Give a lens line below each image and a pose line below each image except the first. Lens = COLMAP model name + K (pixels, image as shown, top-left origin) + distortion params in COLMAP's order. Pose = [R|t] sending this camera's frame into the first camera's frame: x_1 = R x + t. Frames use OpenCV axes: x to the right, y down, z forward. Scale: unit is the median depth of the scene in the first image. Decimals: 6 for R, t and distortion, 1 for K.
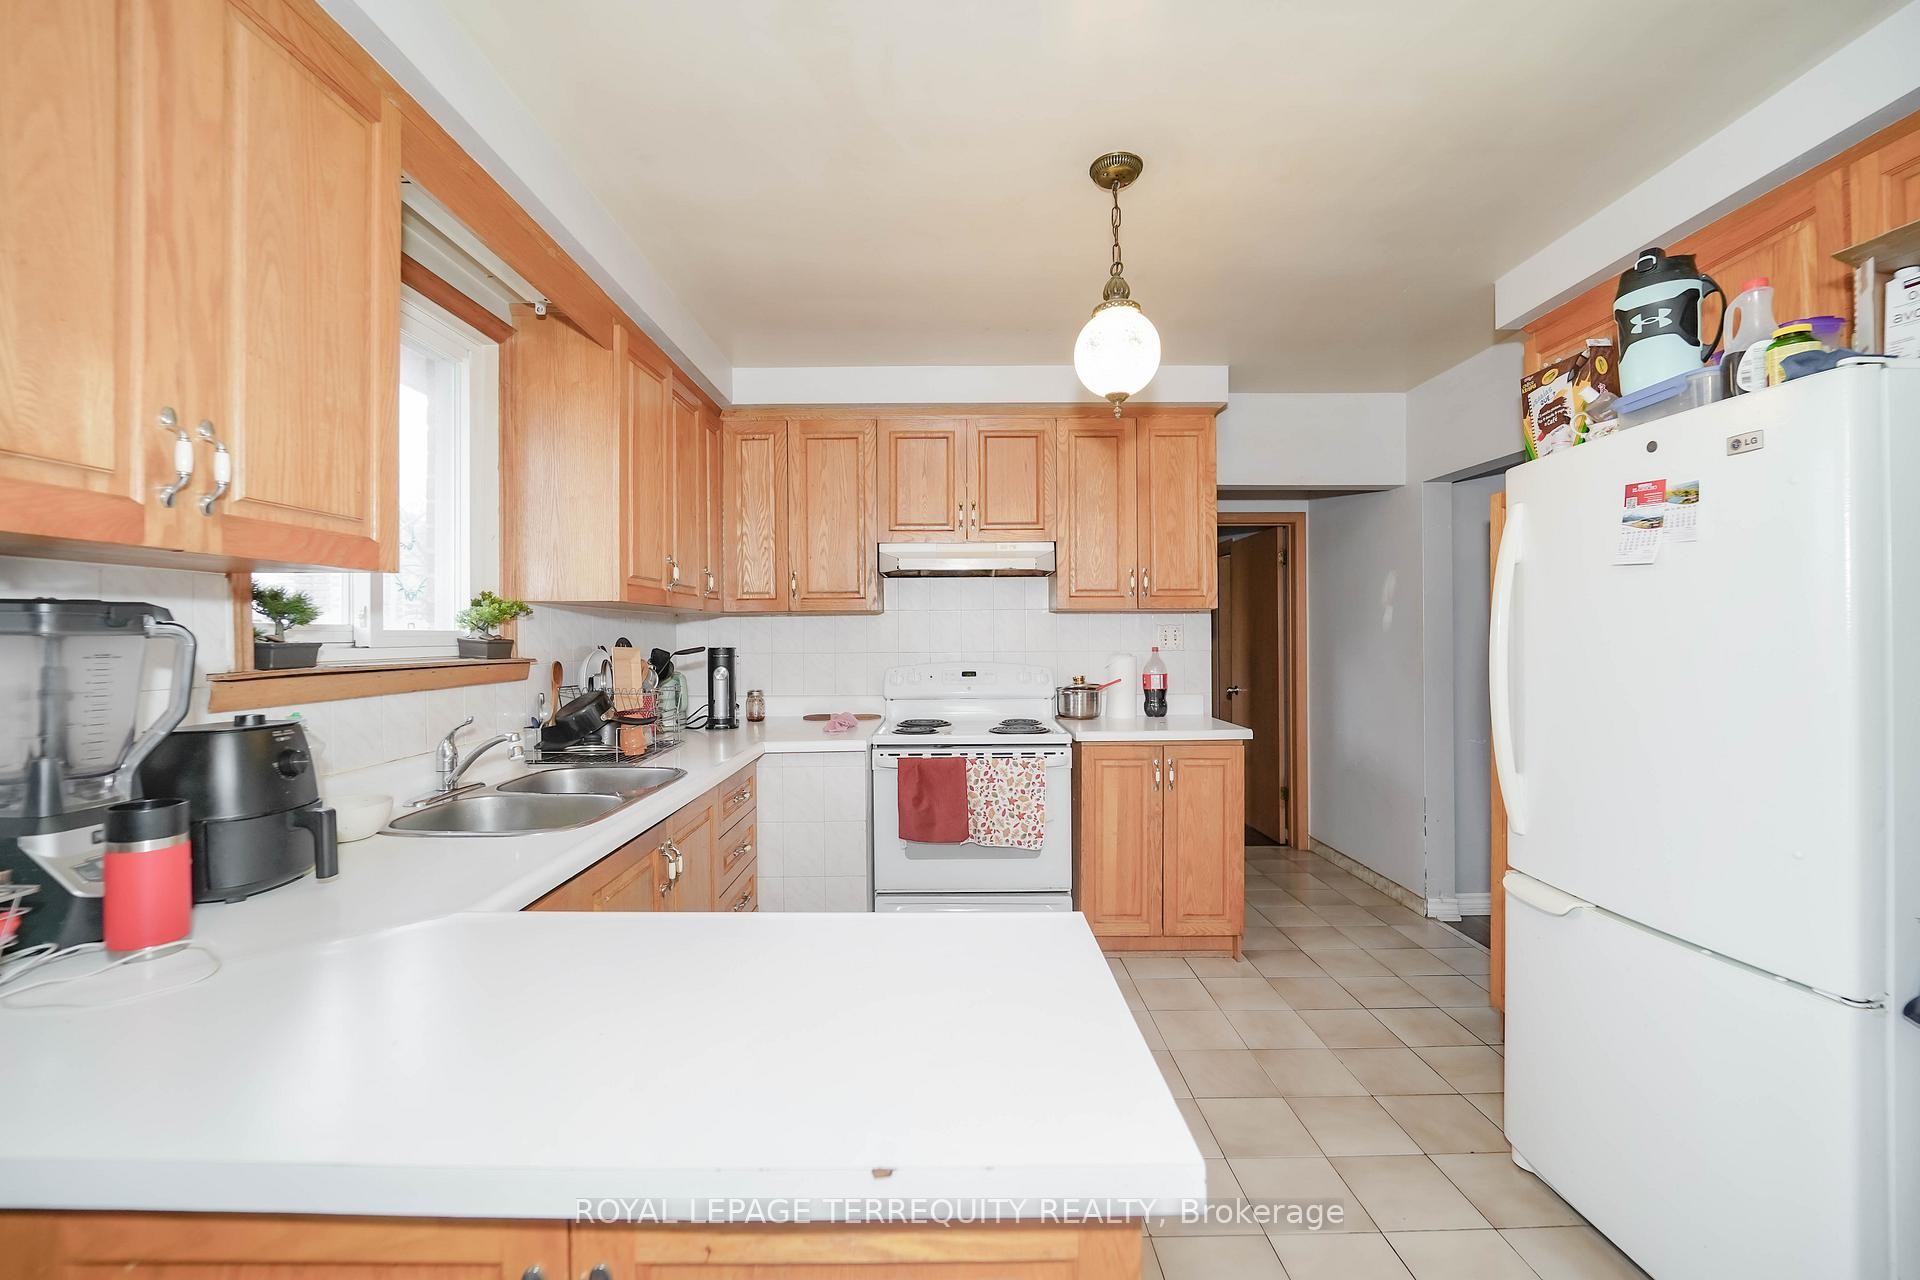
lens RADIAL K [[777.6, 0, 954.4], [0, 777.6, 638.0], [0, 0, 1]] dist [-0.013334, -0.001732]
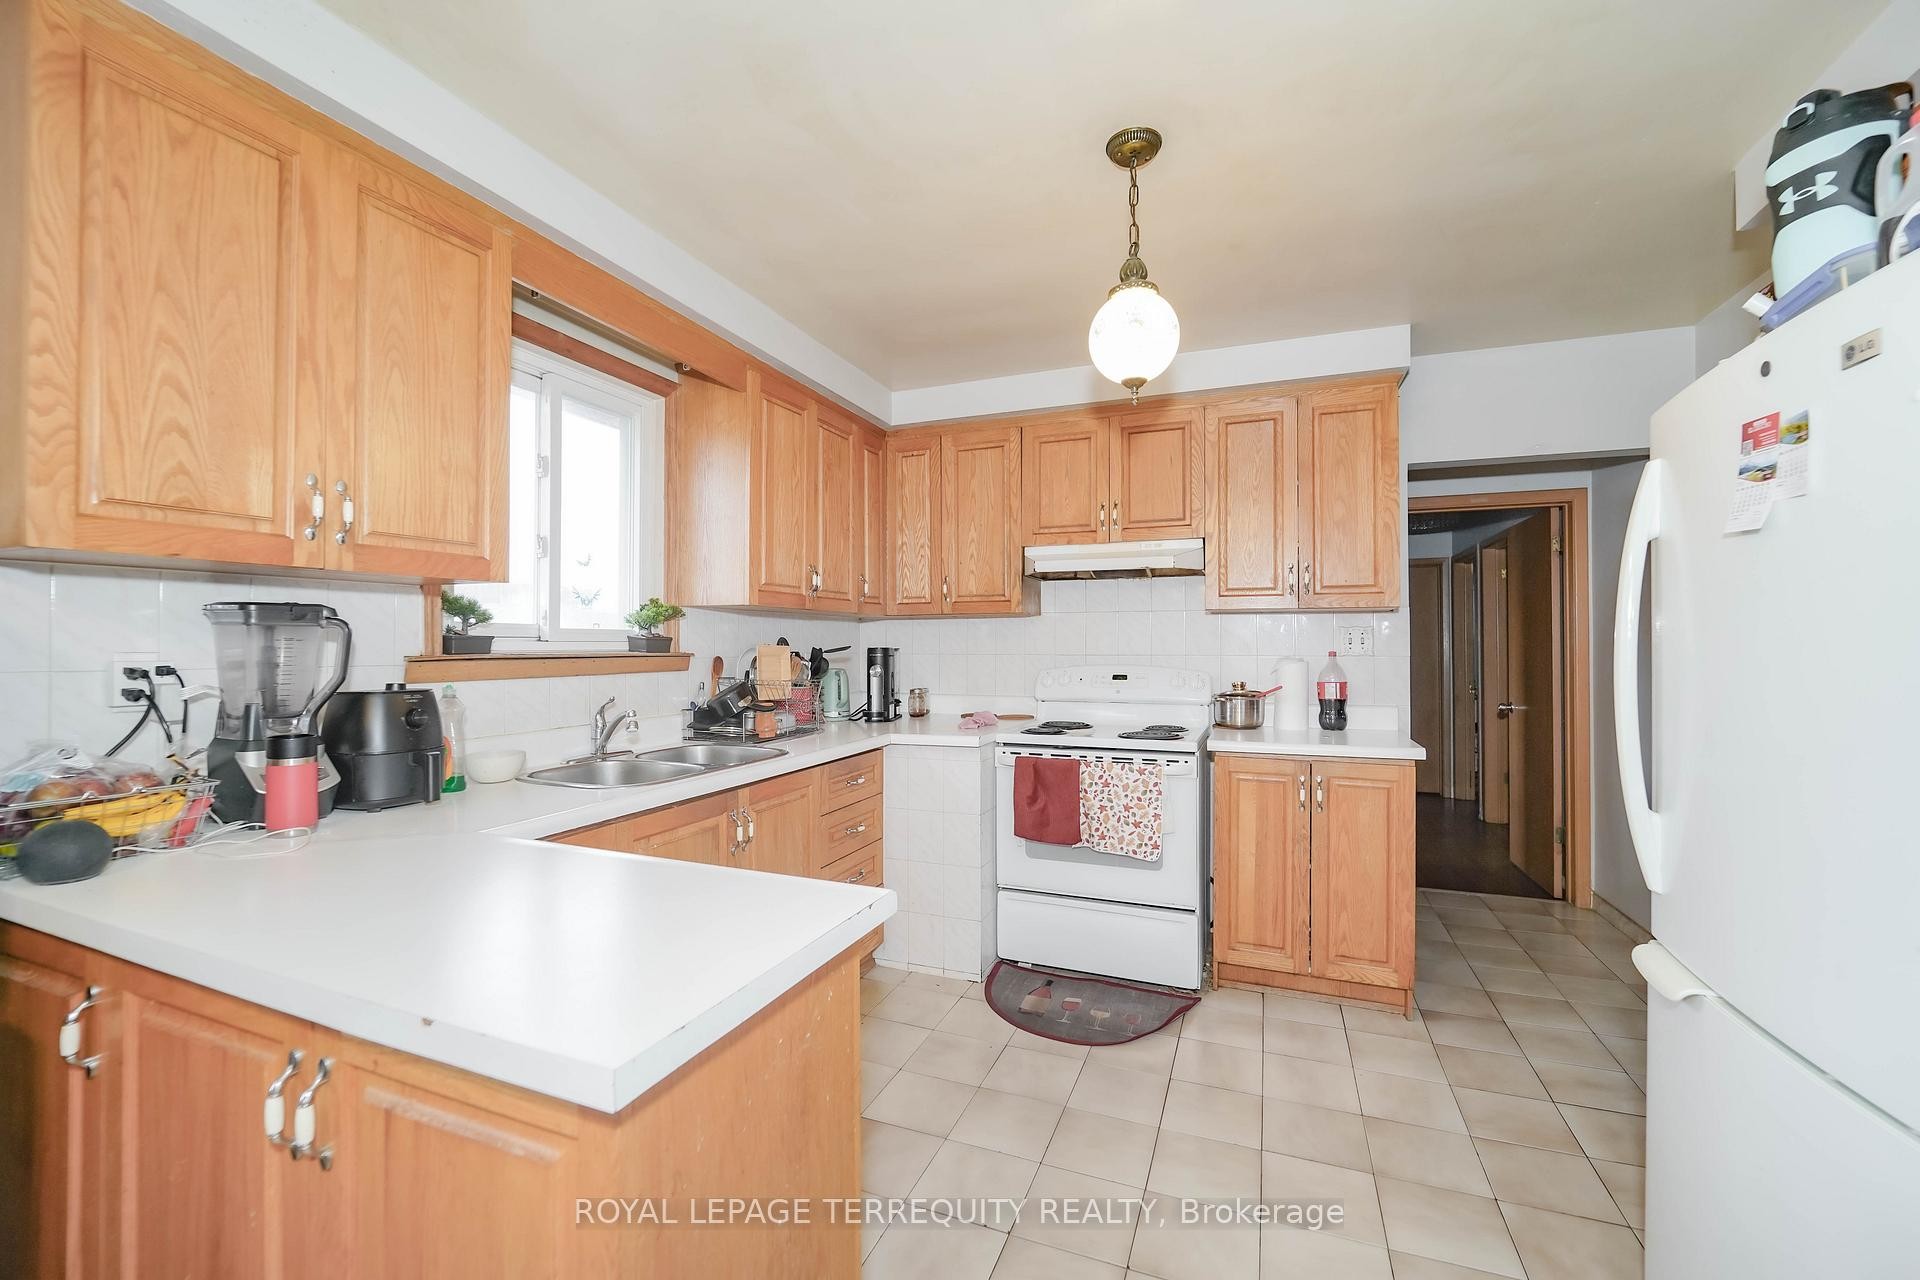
lens RADIAL K [[777.6, 0, 954.4], [0, 777.6, 638.0], [0, 0, 1]] dist [-0.013334, -0.001732]
pose [[0.926762, 0.002894, -0.375639, 0.248571], [-0.006738, 0.999938, -0.008920, 0.009281], [0.375590, 0.010798, 0.926723, 0.024064]]
